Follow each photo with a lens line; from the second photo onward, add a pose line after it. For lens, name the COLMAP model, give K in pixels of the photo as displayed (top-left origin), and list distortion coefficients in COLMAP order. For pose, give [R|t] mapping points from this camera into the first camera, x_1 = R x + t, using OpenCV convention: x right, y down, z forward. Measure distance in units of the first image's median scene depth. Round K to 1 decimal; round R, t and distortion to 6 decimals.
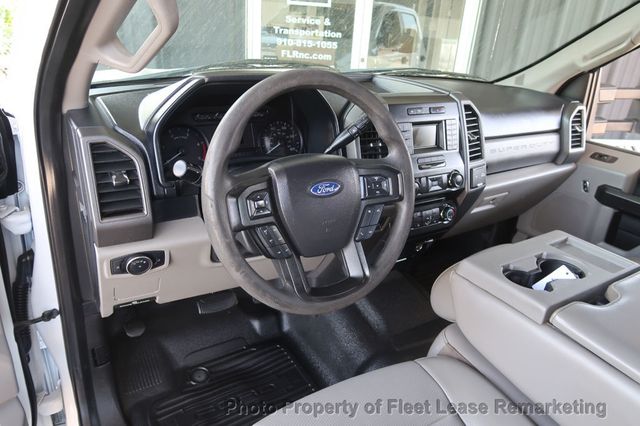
lens RADIAL K [[441.2, 0, 317.1], [0, 441.2, 213.0], [0, 0, 1]] dist [-0.025729, 0.005144]
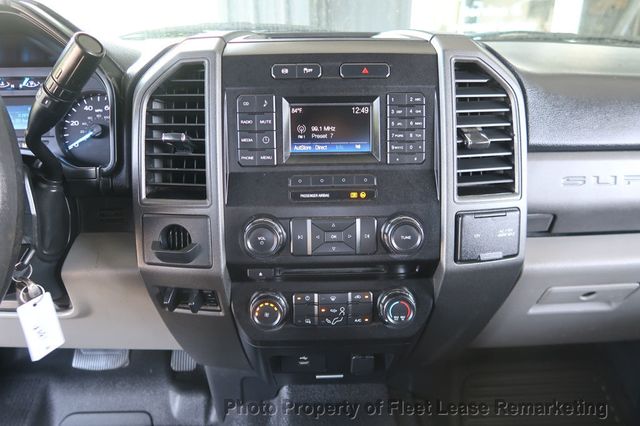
lens RADIAL K [[441.2, 0, 317.1], [0, 441.2, 213.0], [0, 0, 1]] dist [-0.025729, 0.005144]
pose [[0.860841, 0.119423, -0.494662, 0.420318], [-0.142592, 0.989739, -0.009201, -0.075794], [0.488487, 0.078455, 0.869037, 0.551259]]
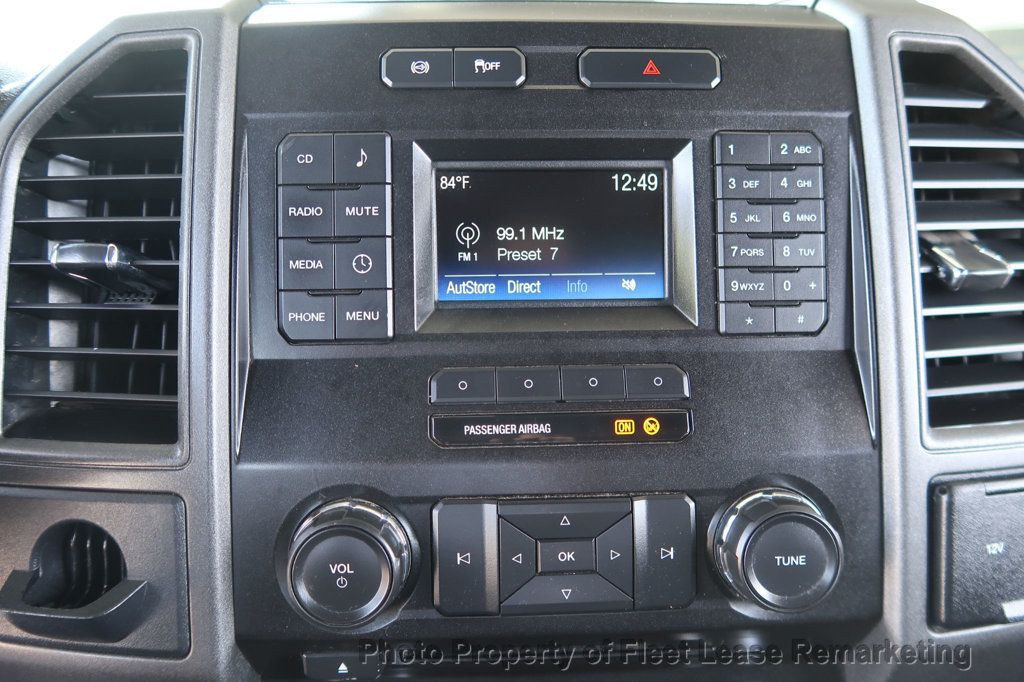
lens RADIAL K [[705.9, 0, 507.3], [0, 705.9, 341.0], [0, 0, 1]] dist [-0.025729, 0.005144]
pose [[0.868384, 0.070286, -0.490886, 0.322633], [-0.139541, 0.984539, -0.105882, -0.098161], [0.475854, 0.160445, 0.864766, 0.706348]]
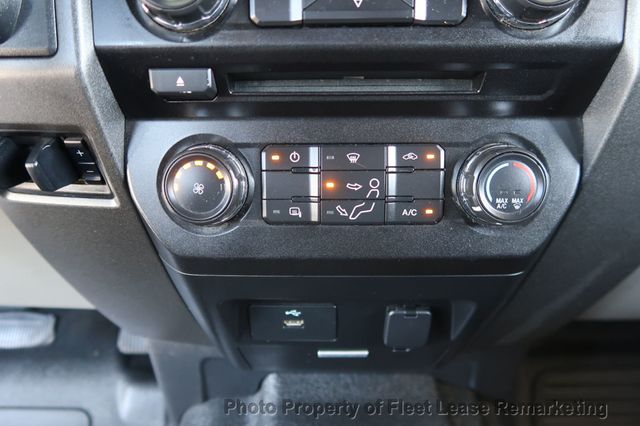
lens RADIAL K [[441.2, 0, 317.1], [0, 441.2, 213.0], [0, 0, 1]] dist [-0.025729, 0.005144]
pose [[0.841430, 0.127532, -0.525101, 0.320727], [-0.156683, 0.987585, -0.011215, 0.026505], [0.517152, 0.091711, 0.850966, 0.770809]]
